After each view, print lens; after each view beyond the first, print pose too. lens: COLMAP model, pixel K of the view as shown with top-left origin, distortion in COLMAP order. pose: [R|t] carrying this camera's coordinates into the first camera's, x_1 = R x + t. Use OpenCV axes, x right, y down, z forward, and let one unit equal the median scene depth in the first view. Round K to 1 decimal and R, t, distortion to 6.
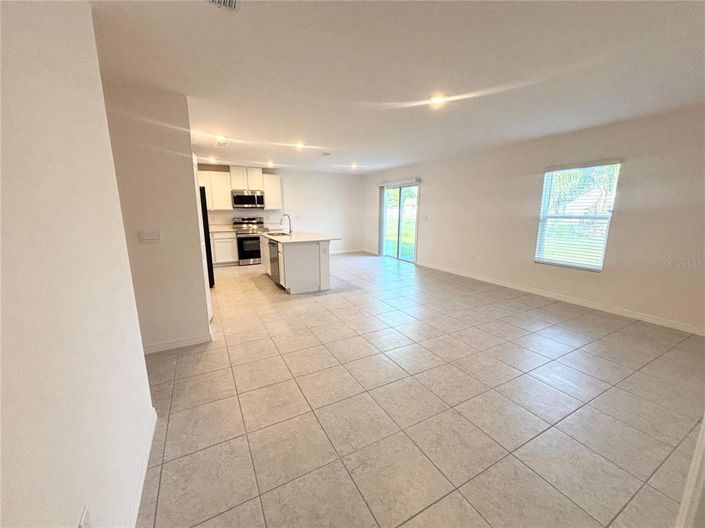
lens RADIAL K [[281.8, 0, 352.5], [0, 281.8, 264.0], [0, 0, 1]] dist [0.002066, 0.000233]
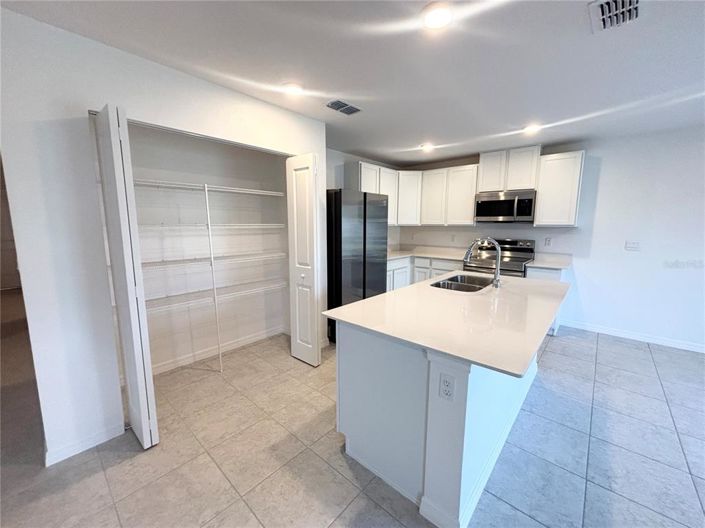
lens RADIAL K [[281.8, 0, 352.5], [0, 281.8, 264.0], [0, 0, 1]] dist [0.002066, 0.000233]
pose [[0.344505, 0.140770, -0.928170, 0.061925], [-0.189918, 0.978701, 0.077943, -0.109686], [0.919374, 0.149424, 0.363902, 0.558031]]
